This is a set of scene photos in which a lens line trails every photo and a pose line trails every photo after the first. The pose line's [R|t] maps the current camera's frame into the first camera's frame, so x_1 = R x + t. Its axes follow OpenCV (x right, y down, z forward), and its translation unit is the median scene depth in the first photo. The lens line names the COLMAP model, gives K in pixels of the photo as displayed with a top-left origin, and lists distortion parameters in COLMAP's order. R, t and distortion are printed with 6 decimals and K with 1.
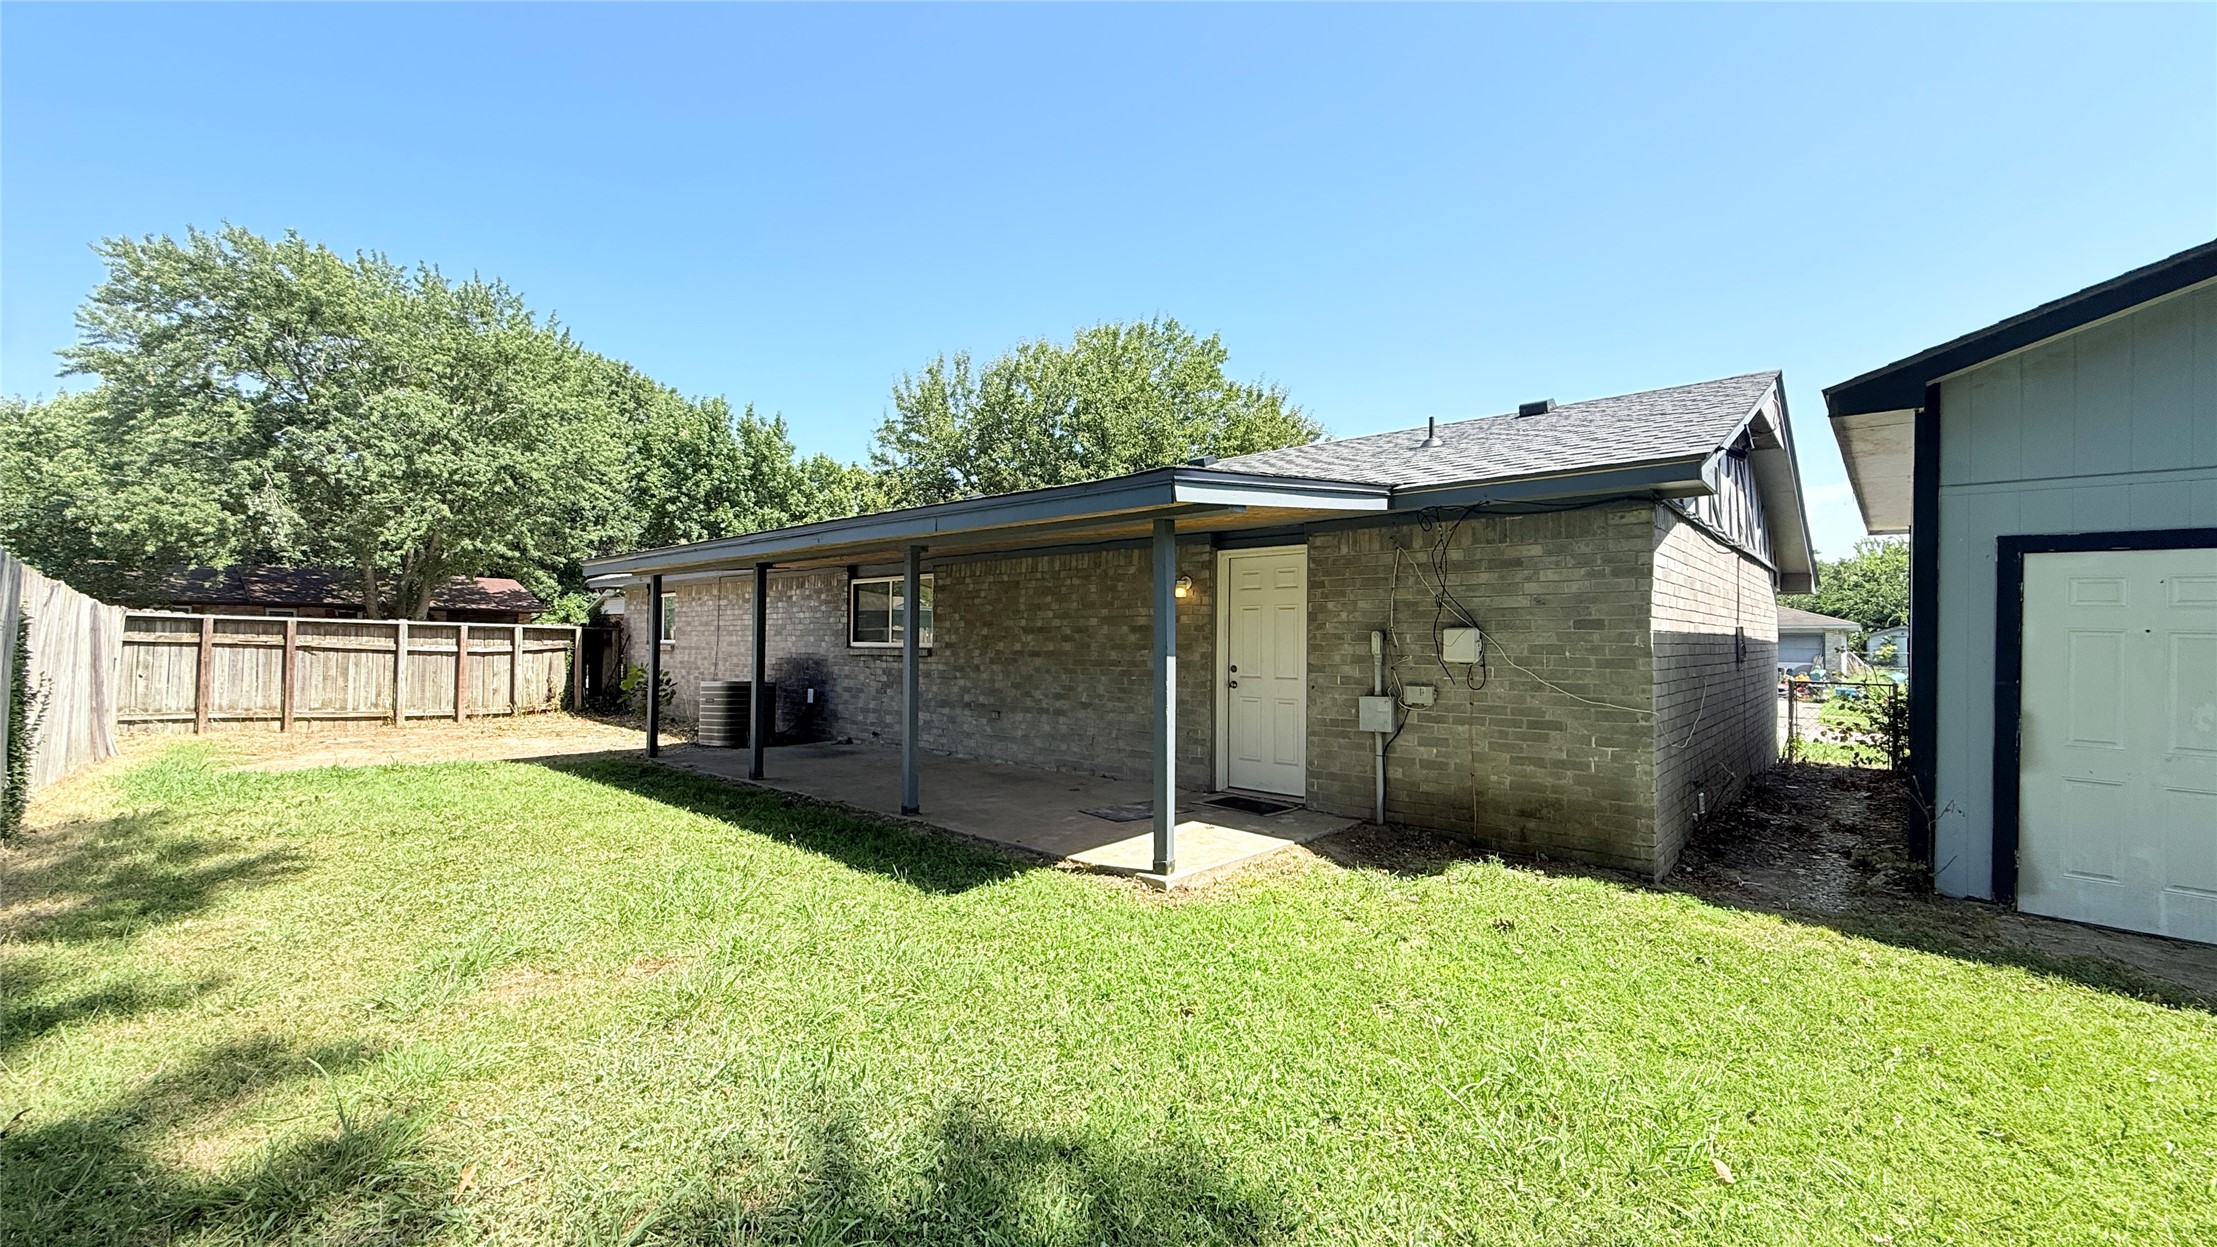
lens RADIAL K [[883.8, 0, 1100.2], [0, 883.8, 622.6], [0, 0, 1]] dist [0.000953, 0.000114]
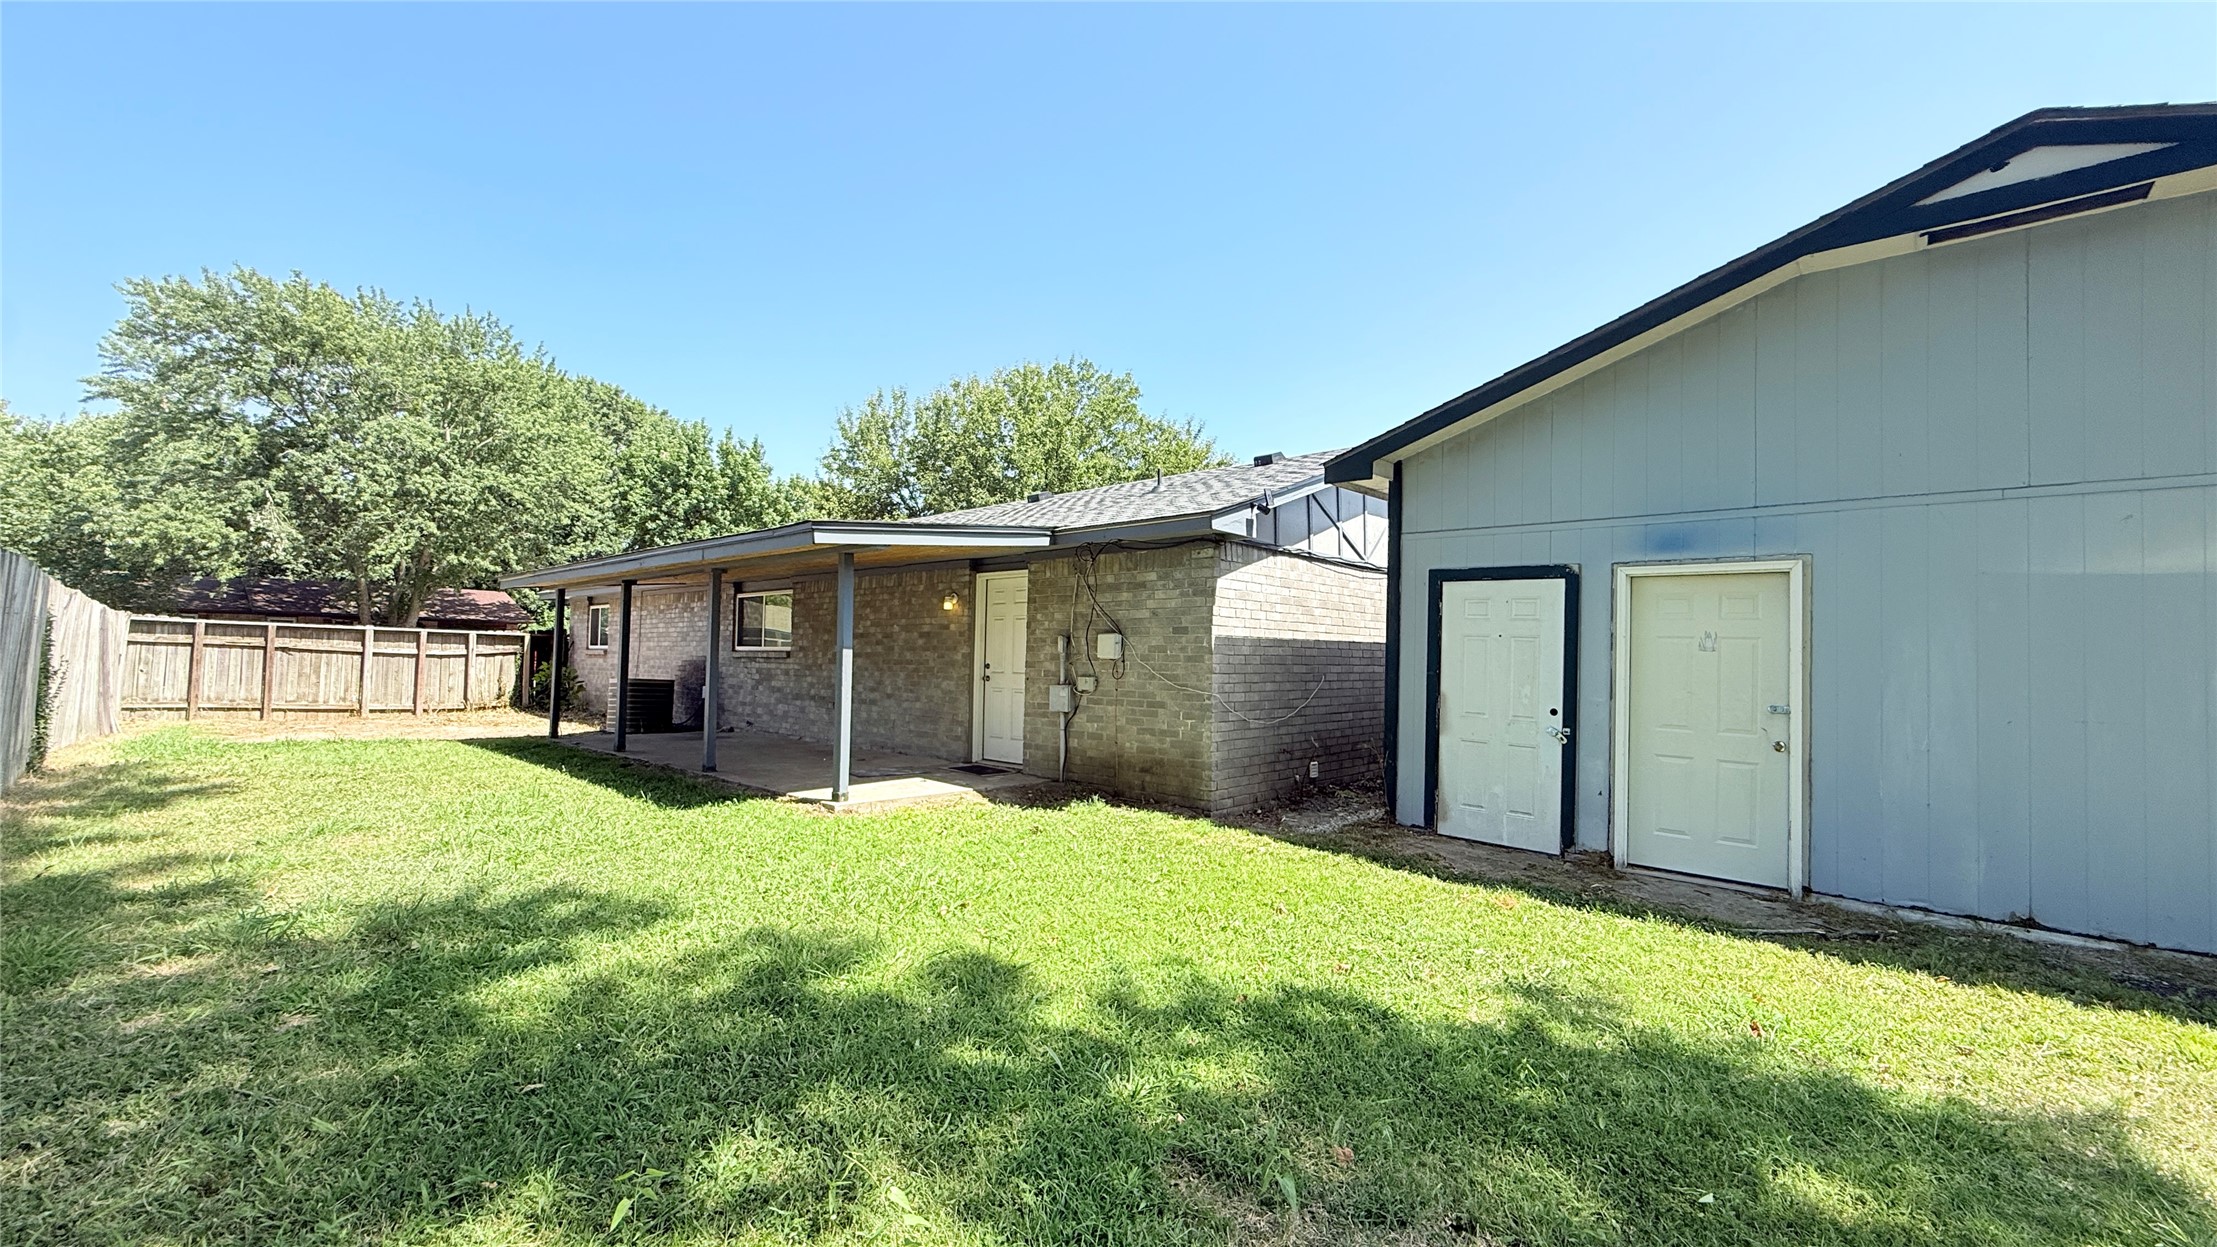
lens RADIAL K [[883.8, 0, 1100.2], [0, 883.8, 622.6], [0, 0, 1]] dist [0.000953, 0.000114]
pose [[0.999937, 0.008149, -0.007717, 0.231275], [-0.008294, 0.999784, -0.019032, 0.008914], [0.007560, 0.019094, 0.999789, -0.196514]]
